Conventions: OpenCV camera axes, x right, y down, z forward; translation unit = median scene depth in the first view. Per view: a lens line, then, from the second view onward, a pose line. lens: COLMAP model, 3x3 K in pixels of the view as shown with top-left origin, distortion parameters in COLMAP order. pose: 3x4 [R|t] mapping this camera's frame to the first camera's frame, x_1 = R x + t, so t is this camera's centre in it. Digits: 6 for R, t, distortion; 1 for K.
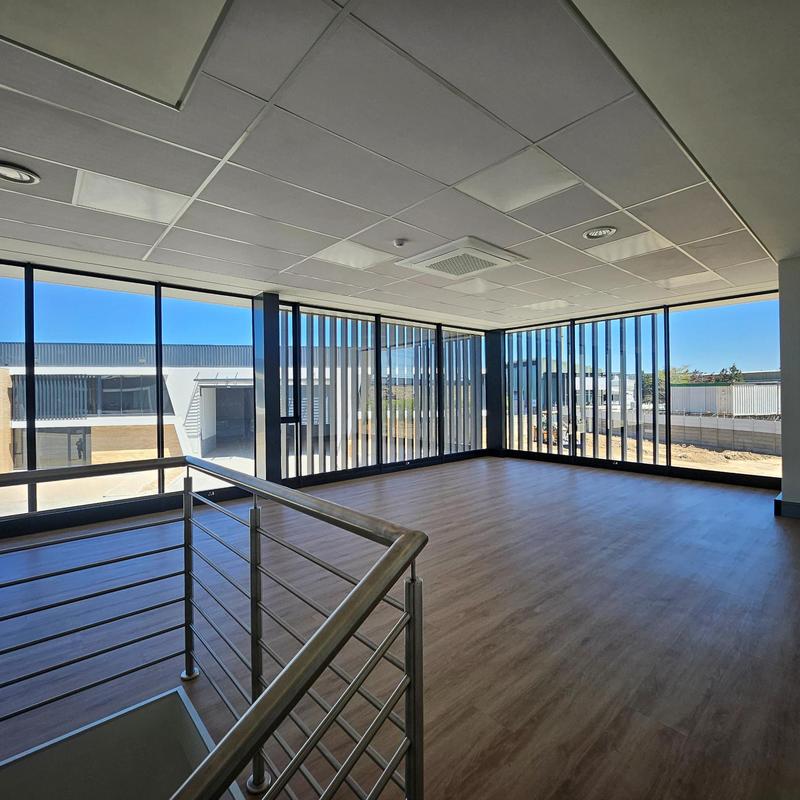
lens RADIAL K [[422.7, 0, 404.4], [0, 422.7, 396.0], [0, 0, 1]] dist [-0.001165, -0.002115]
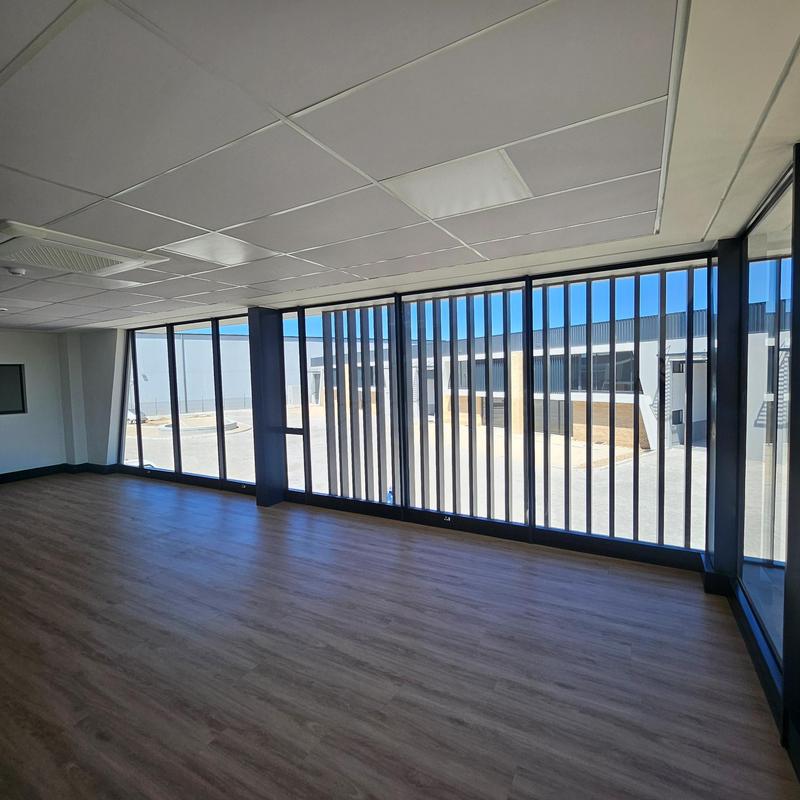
lens RADIAL K [[422.7, 0, 404.4], [0, 422.7, 396.0], [0, 0, 1]] dist [-0.001165, -0.002115]
pose [[0.321547, 0.056863, -0.945185, 0.625439], [0.015953, 0.997728, 0.065451, -0.072501], [0.946759, -0.036124, 0.319909, 0.813964]]
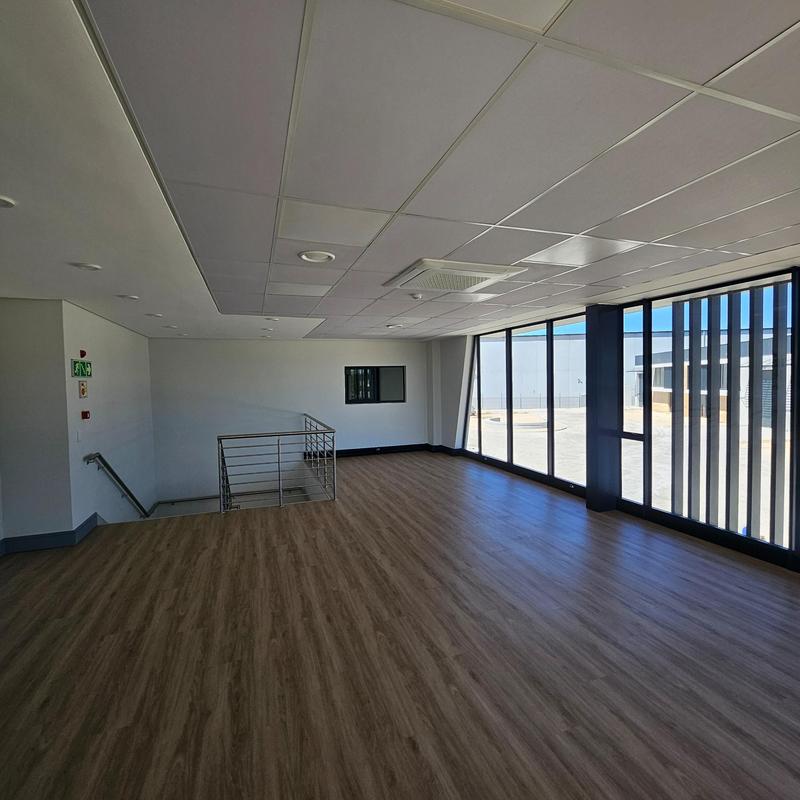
lens RADIAL K [[422.7, 0, 404.4], [0, 422.7, 396.0], [0, 0, 1]] dist [-0.001165, -0.002115]
pose [[-0.376766, 0.057542, -0.924520, 0.628810], [0.019451, 0.998340, 0.054210, -0.074227], [0.926104, 0.002442, -0.377260, 0.778141]]
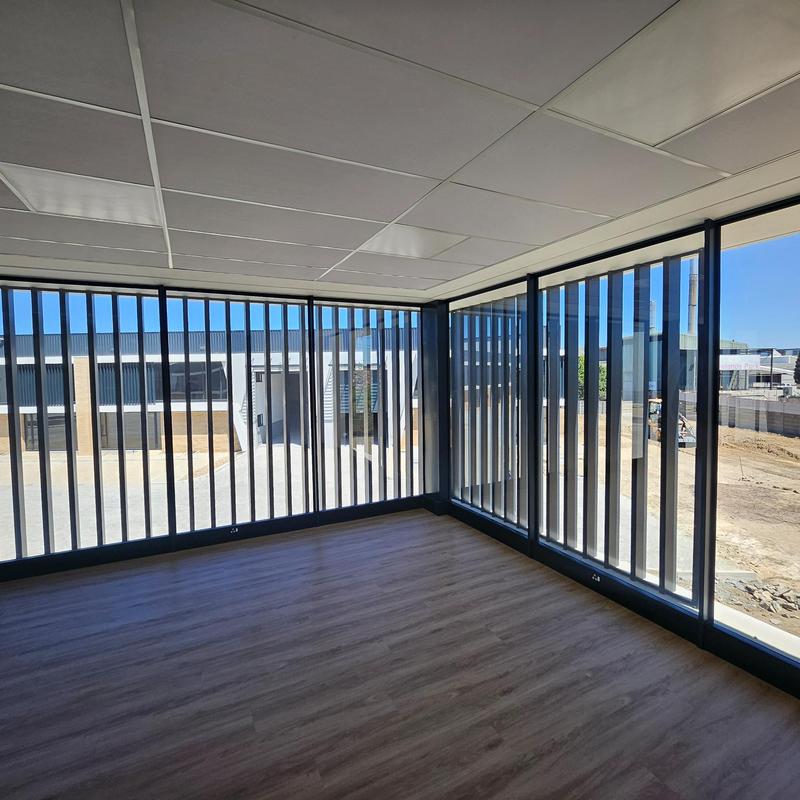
lens RADIAL K [[422.7, 0, 404.4], [0, 422.7, 396.0], [0, 0, 1]] dist [-0.001165, -0.002115]
pose [[0.964949, 0.012709, -0.262131, 0.437412], [0.000669, 0.998704, 0.050883, -0.070173], [0.262438, -0.049275, 0.963690, 0.538657]]
